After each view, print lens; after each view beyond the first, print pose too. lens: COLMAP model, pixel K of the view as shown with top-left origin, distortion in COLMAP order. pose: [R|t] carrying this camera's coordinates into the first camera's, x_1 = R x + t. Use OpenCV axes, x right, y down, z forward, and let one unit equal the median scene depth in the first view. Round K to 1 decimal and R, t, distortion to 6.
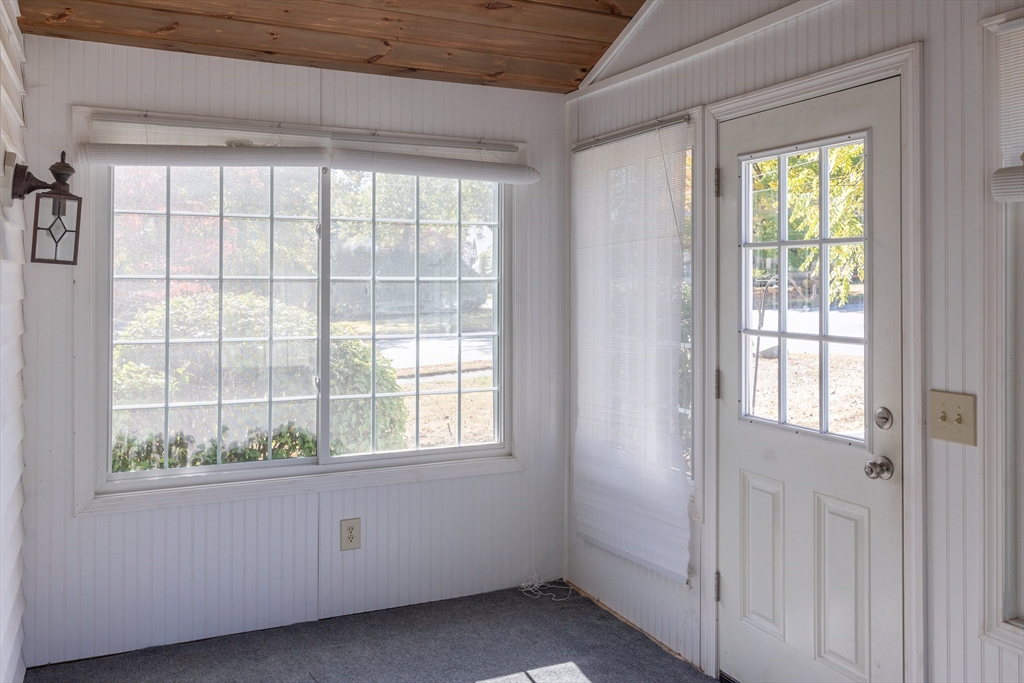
lens RADIAL K [[842.5, 0, 512.9], [0, 842.5, 256.2], [0, 0, 1]] dist [0.001495, 0.005386]
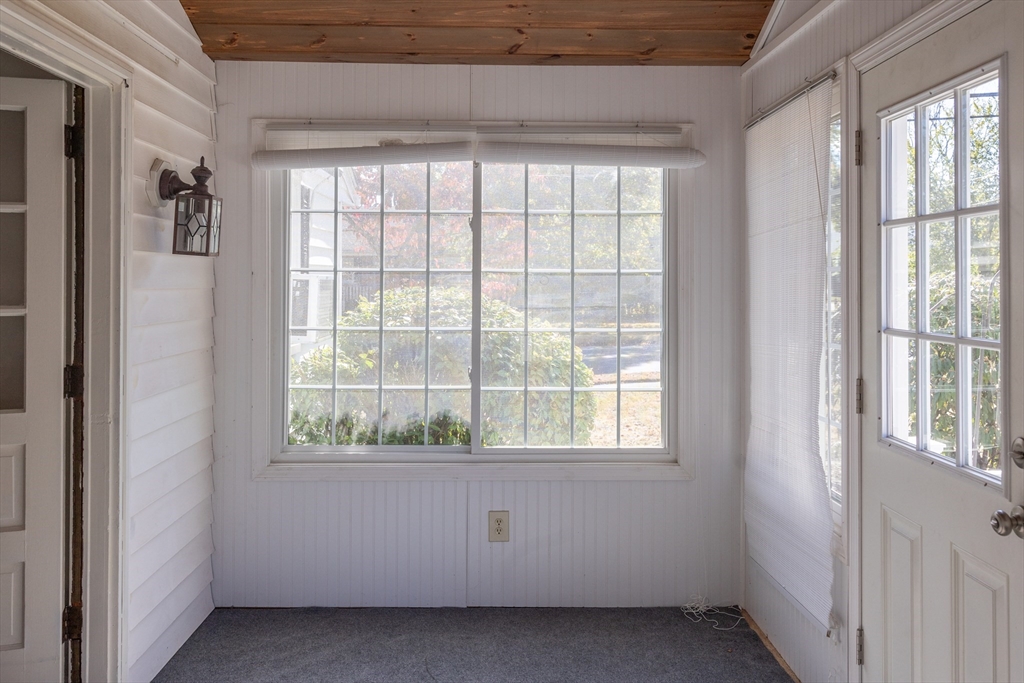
lens RADIAL K [[811.1, 0, 512.0], [0, 811.1, 254.4], [0, 0, 1]] dist [0.003329, 0.001729]
pose [[0.914012, -0.013136, -0.405475, 0.221450], [0.010423, 0.999906, -0.008898, 0.016608], [0.405554, 0.003907, 0.914063, 0.128721]]
